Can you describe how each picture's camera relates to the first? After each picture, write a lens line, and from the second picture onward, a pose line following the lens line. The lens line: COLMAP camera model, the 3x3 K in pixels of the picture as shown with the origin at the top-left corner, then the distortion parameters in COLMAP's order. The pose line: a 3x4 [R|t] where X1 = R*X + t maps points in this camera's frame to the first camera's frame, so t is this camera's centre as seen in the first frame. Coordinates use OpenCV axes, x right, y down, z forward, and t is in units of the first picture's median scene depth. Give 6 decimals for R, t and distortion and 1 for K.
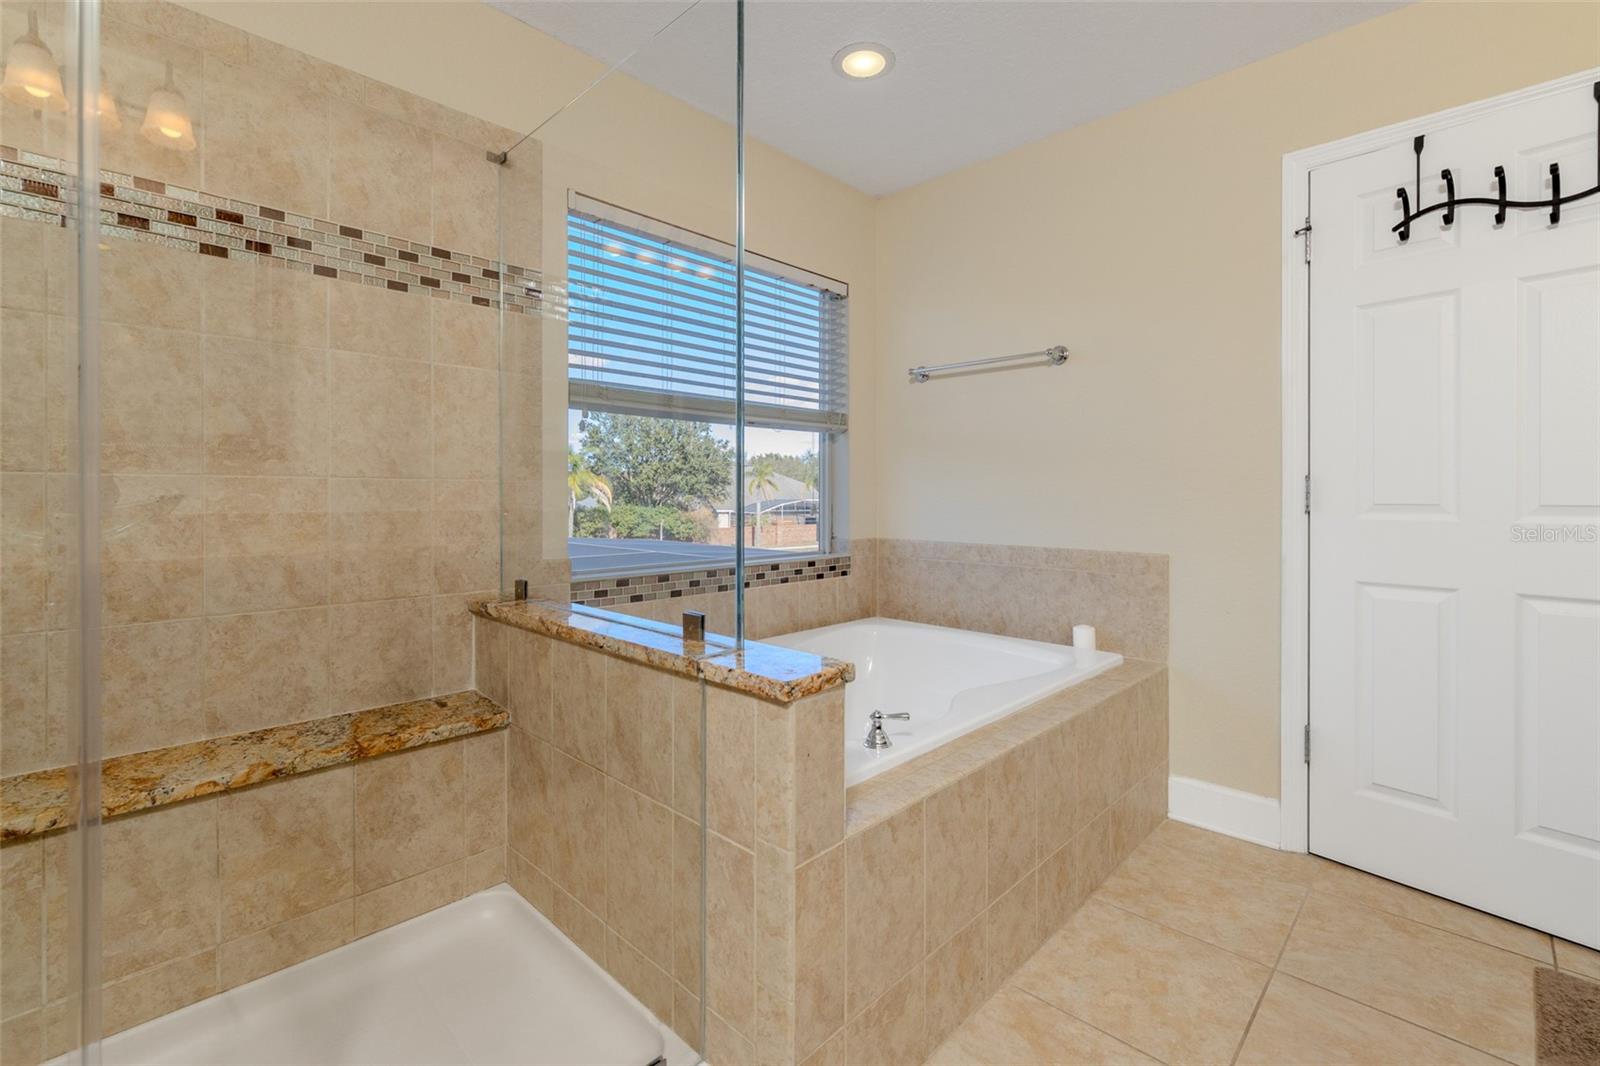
lens RADIAL K [[699.6, 0, 793.9], [0, 699.6, 505.1], [0, 0, 1]] dist [0.005433, -0.000077]
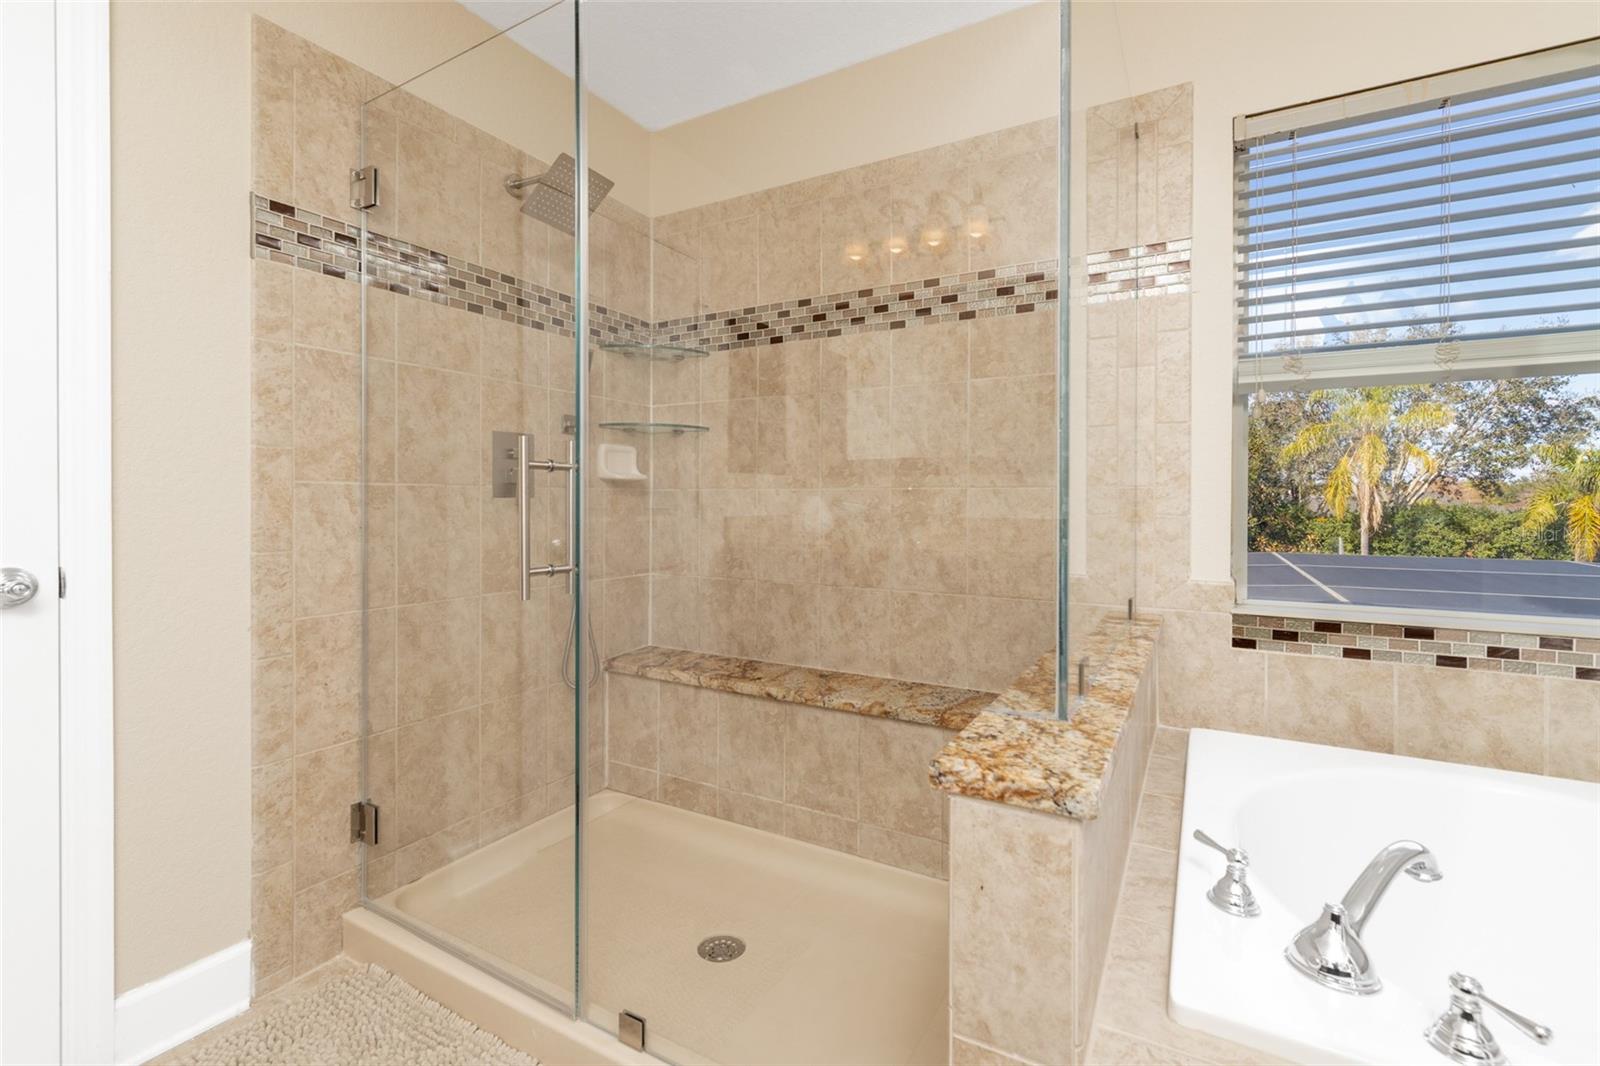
lens RADIAL K [[699.6, 0, 813.9], [0, 699.6, 509.5], [0, 0, 1]] dist [0.005433, -0.000077]
pose [[0.269144, 0.009943, -0.963049, 0.423971], [-0.013373, 0.999889, 0.006585, -0.007199], [0.963007, 0.011107, 0.269247, 0.444158]]
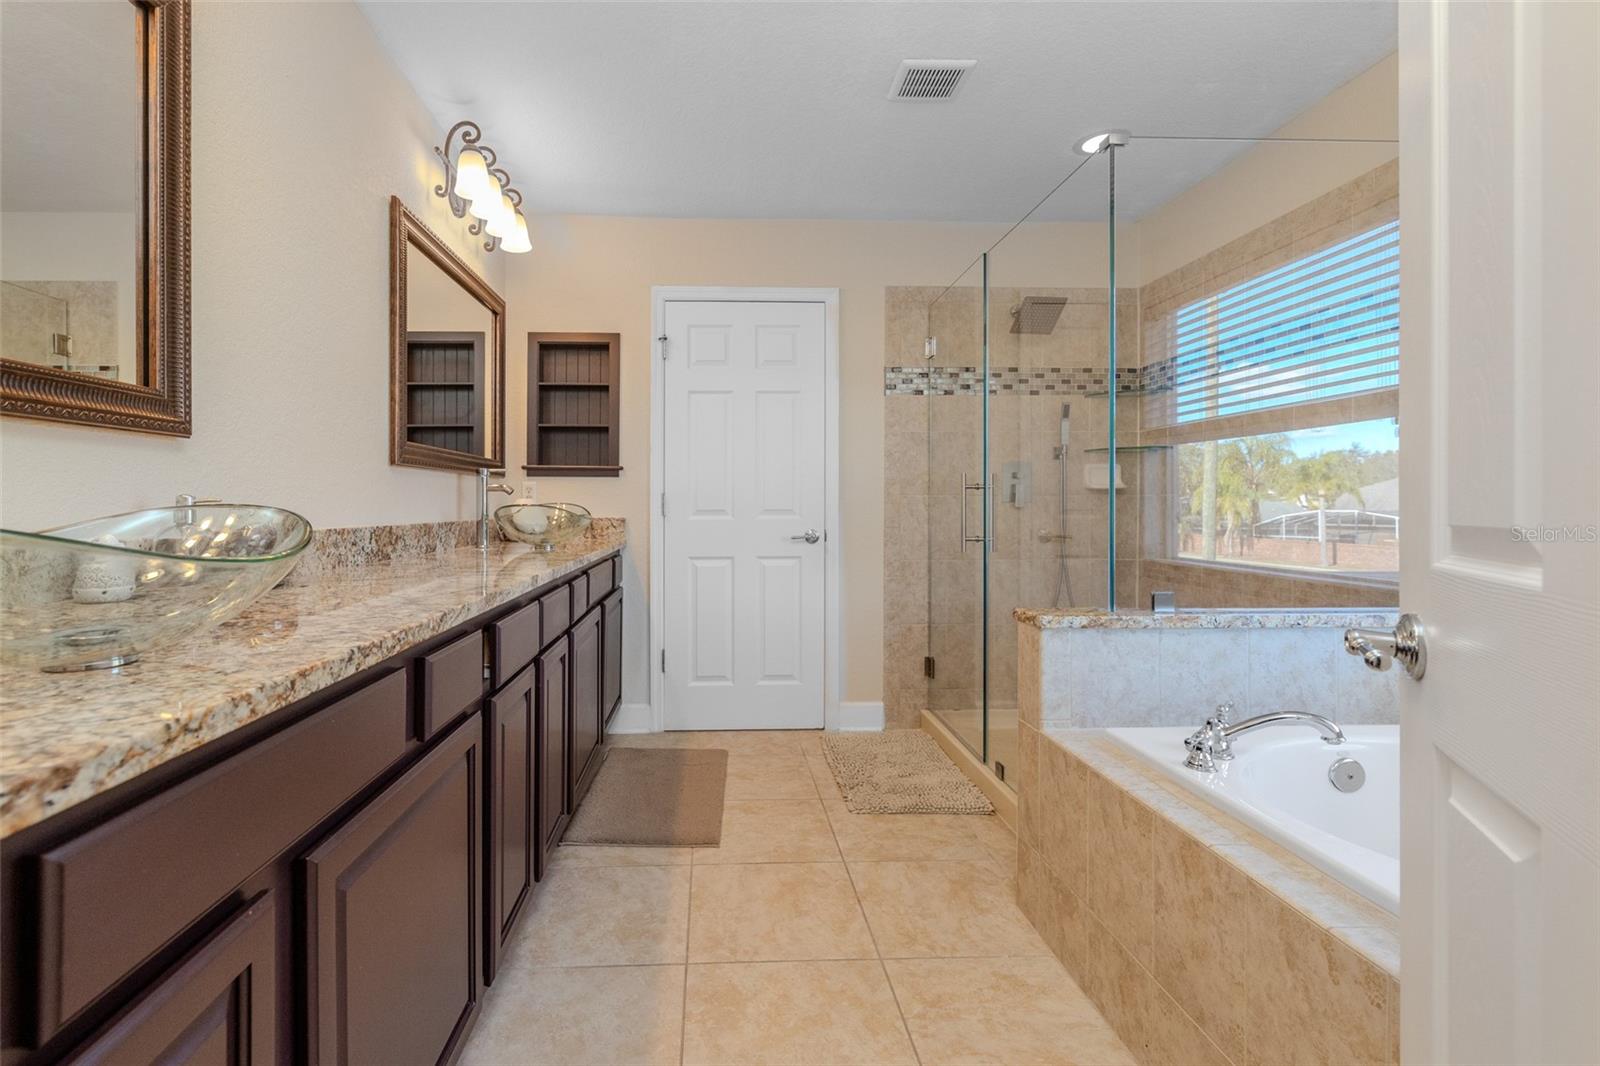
lens RADIAL K [[699.6, 0, 747.7], [0, 699.6, 504.8], [0, 0, 1]] dist [0.005433, -0.000077]
pose [[-0.679025, -0.001711, -0.734113, 1.155571], [-0.008365, 0.999950, 0.005407, -0.009858], [0.734068, 0.009812, -0.679005, 1.120268]]
